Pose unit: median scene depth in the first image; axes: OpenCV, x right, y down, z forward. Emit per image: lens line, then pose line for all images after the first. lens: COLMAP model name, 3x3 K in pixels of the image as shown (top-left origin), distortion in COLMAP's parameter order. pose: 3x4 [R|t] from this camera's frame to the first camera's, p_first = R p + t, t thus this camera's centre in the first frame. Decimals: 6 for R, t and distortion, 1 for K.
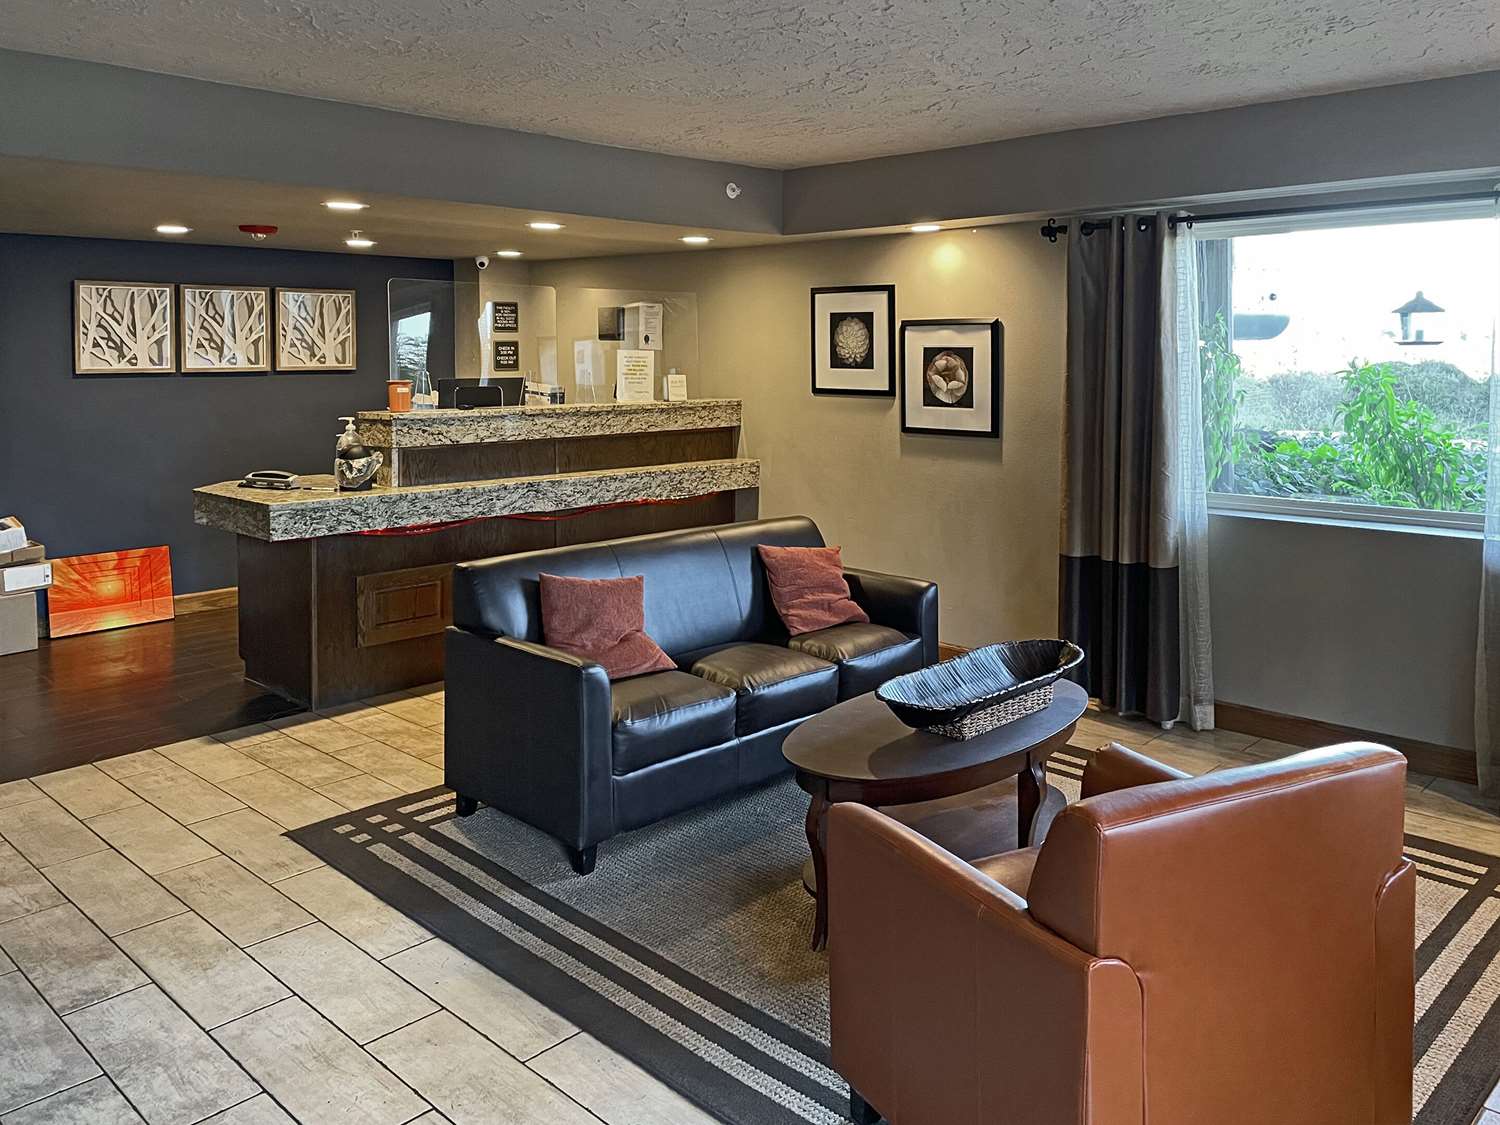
lens RADIAL K [[1163.4, 0, 773.0], [0, 1163.4, 559.6], [0, 0, 1]] dist [0.012197, -0.006438]
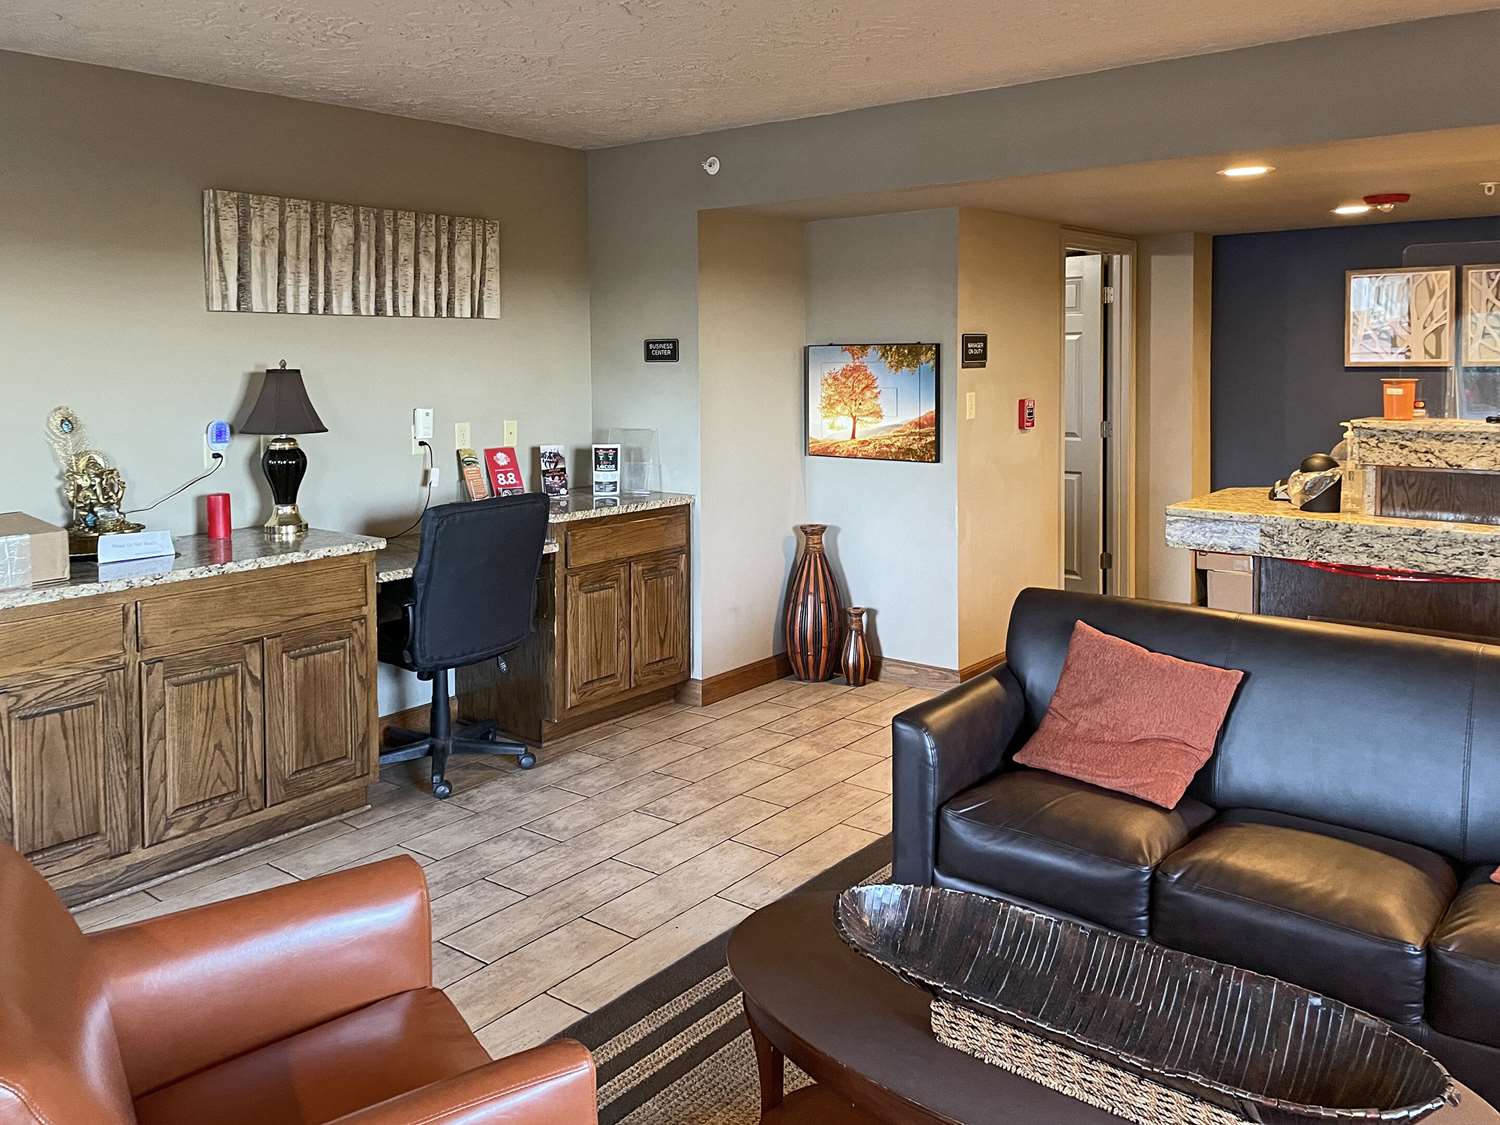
lens RADIAL K [[1163.4, 0, 773.0], [0, 1163.4, 559.6], [0, 0, 1]] dist [0.012197, -0.006438]
pose [[0.091210, 0.173234, -0.980648, 0.411335], [-0.163786, 0.973952, 0.156818, -0.089617], [0.982270, 0.146313, 0.117207, 0.513073]]
